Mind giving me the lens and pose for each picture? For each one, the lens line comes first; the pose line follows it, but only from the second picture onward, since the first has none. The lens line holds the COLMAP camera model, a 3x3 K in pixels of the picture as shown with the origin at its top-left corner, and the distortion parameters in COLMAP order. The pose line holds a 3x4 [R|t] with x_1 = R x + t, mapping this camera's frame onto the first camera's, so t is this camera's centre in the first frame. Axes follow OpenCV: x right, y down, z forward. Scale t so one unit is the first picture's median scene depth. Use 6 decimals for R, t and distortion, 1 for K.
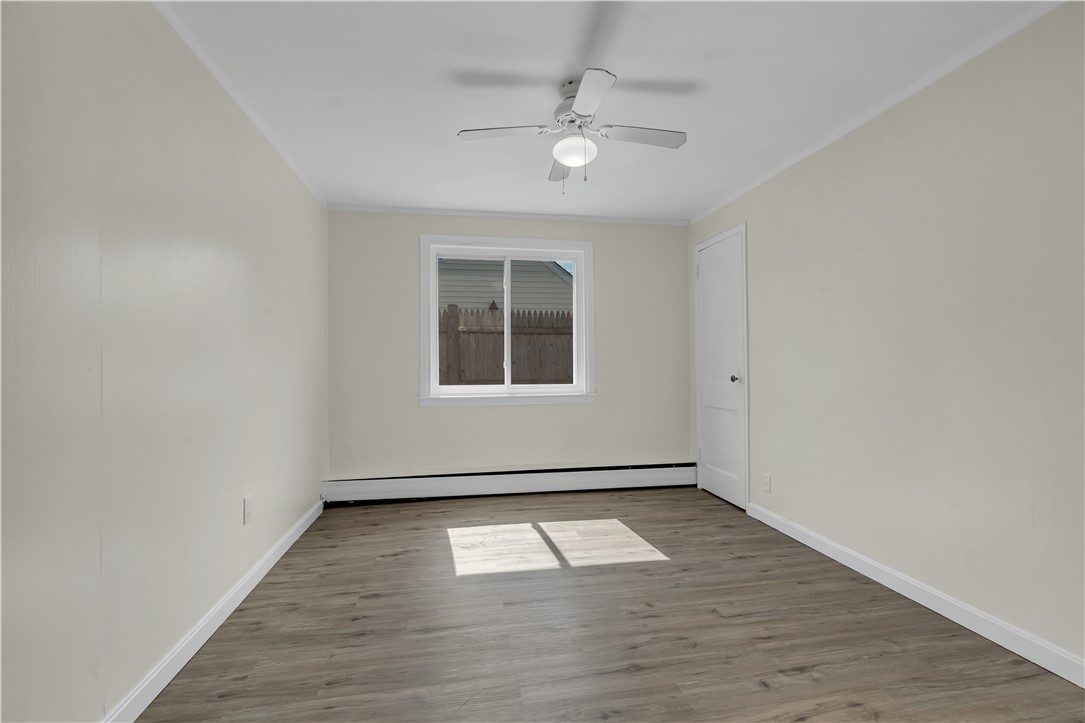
lens RADIAL K [[496.9, 0, 542.4], [0, 496.9, 363.9], [0, 0, 1]] dist [-0.001606, 0.000124]
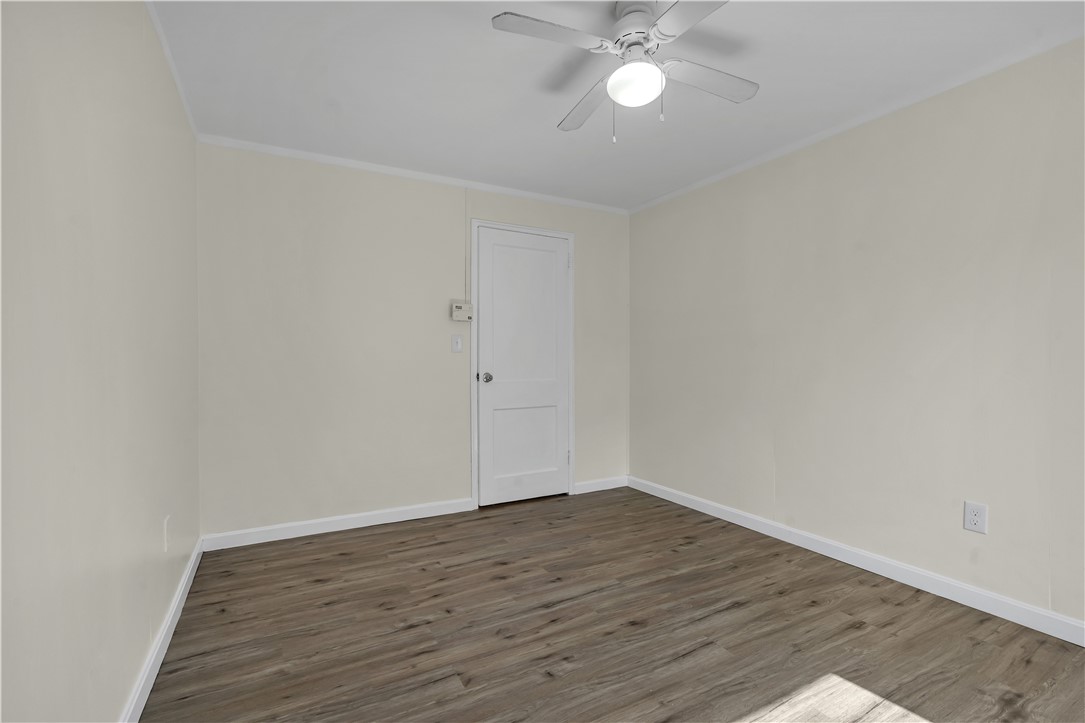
lens RADIAL K [[496.9, 0, 542.4], [0, 496.9, 363.9], [0, 0, 1]] dist [-0.001606, 0.000124]
pose [[-0.950795, 0.012284, -0.309577, 0.516862], [0.009129, 0.999891, 0.011638, -0.002661], [0.309687, 0.008239, -0.950803, 1.946007]]
